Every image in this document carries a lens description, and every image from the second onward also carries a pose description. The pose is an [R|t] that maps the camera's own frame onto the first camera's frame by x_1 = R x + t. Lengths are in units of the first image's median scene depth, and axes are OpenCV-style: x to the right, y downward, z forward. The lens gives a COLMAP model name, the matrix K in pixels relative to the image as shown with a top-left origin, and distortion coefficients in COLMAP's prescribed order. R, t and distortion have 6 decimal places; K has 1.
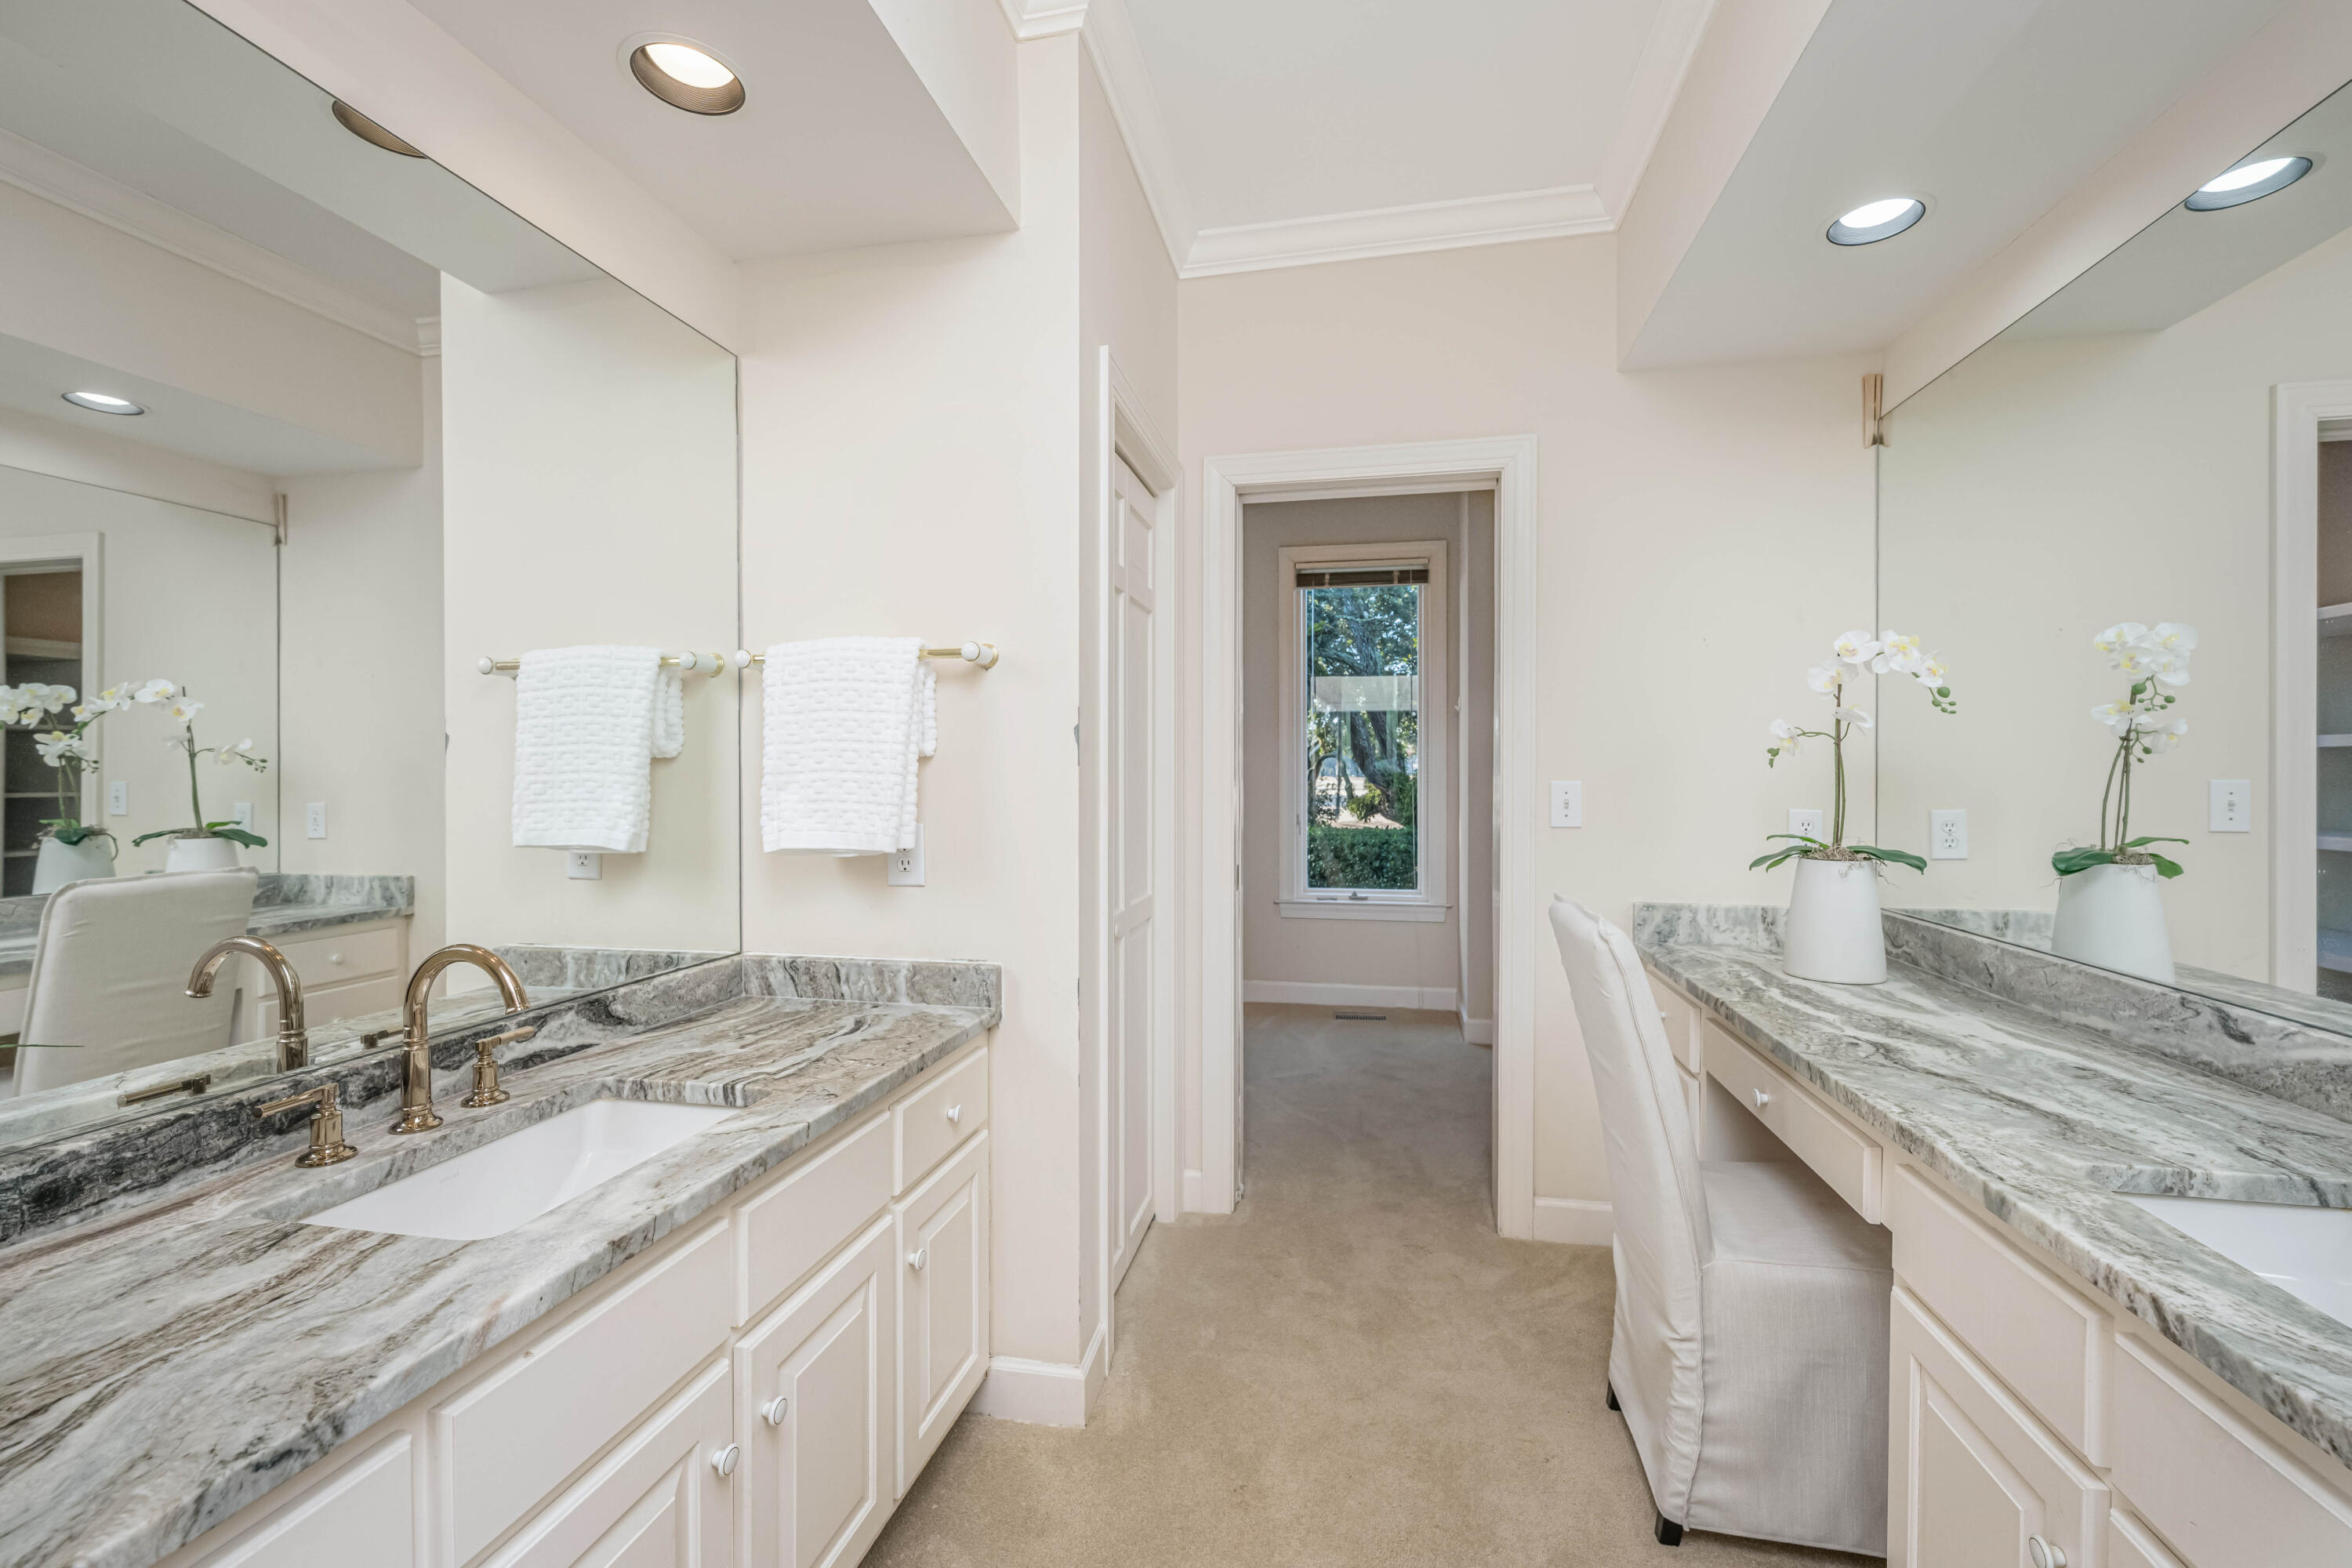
lens RADIAL K [[967.6, 0, 1180.6], [0, 967.6, 779.1], [0, 0, 1]] dist [-0.002468, 0.000155]
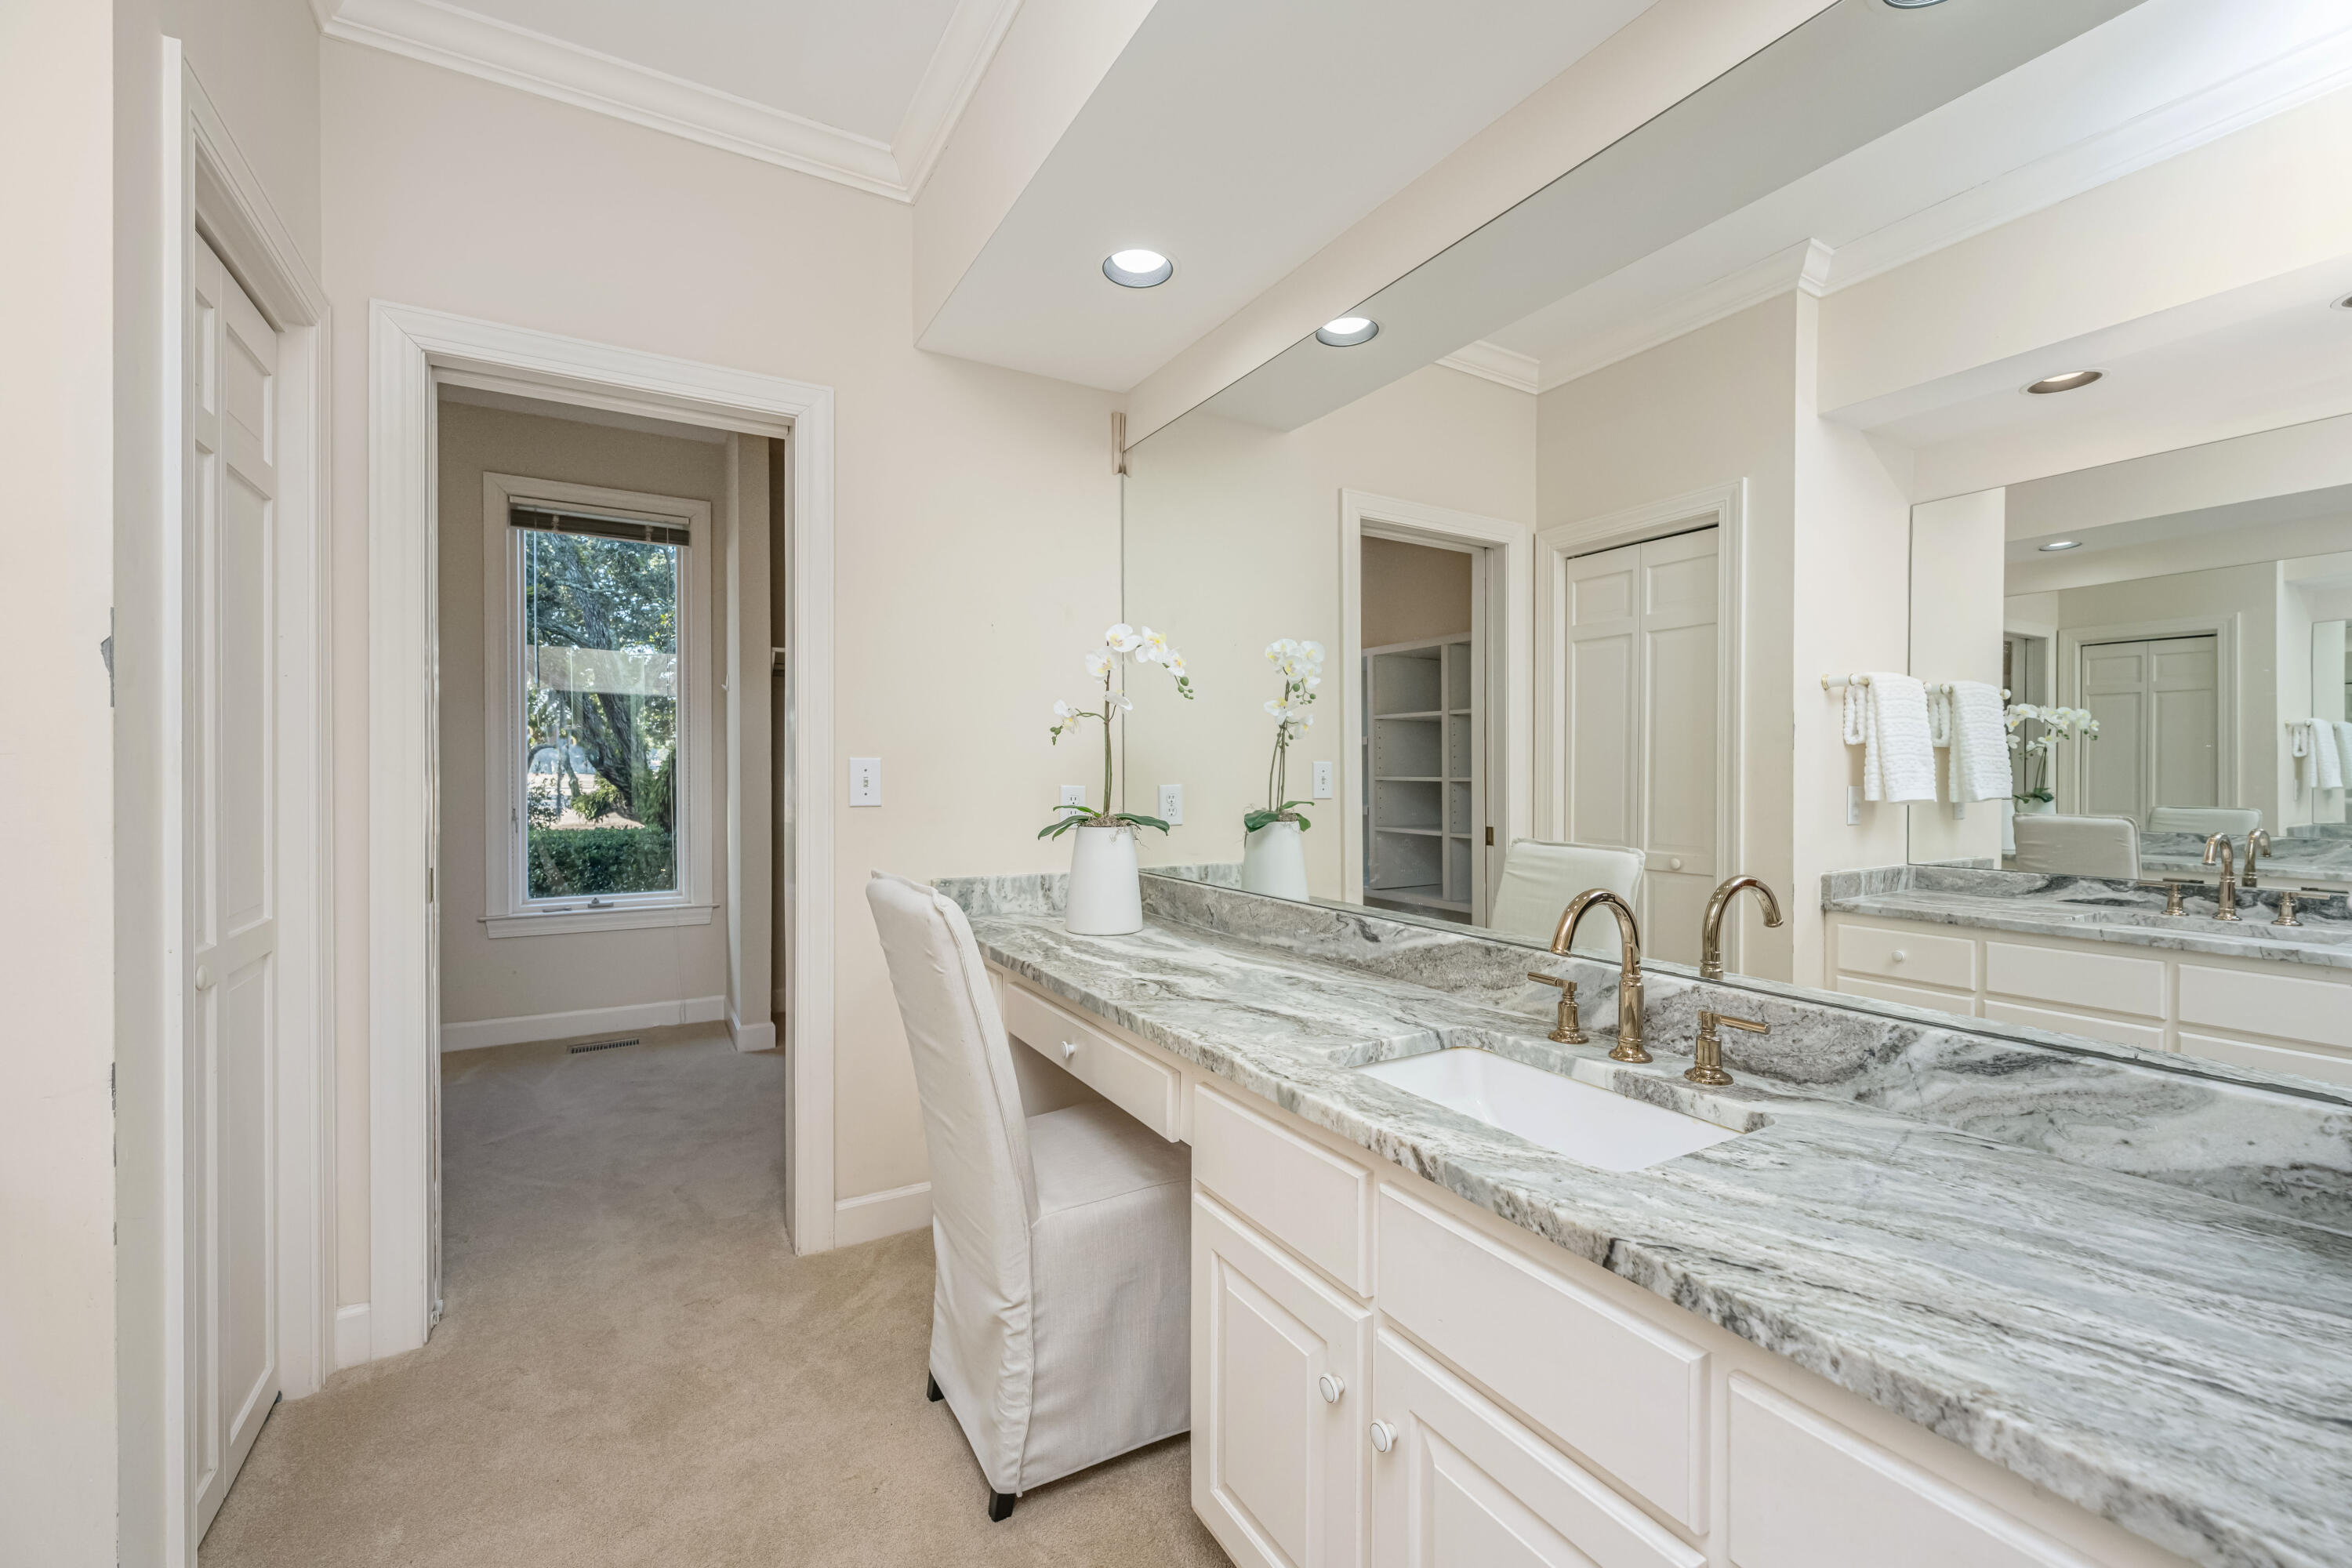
lens RADIAL K [[967.6, 0, 1180.6], [0, 967.6, 779.1], [0, 0, 1]] dist [-0.002468, 0.000155]
pose [[0.743265, -0.001530, 0.668995, -0.013077], [-0.001994, 0.999988, 0.004502, 0.024733], [-0.668994, -0.004680, 0.743253, 0.110643]]
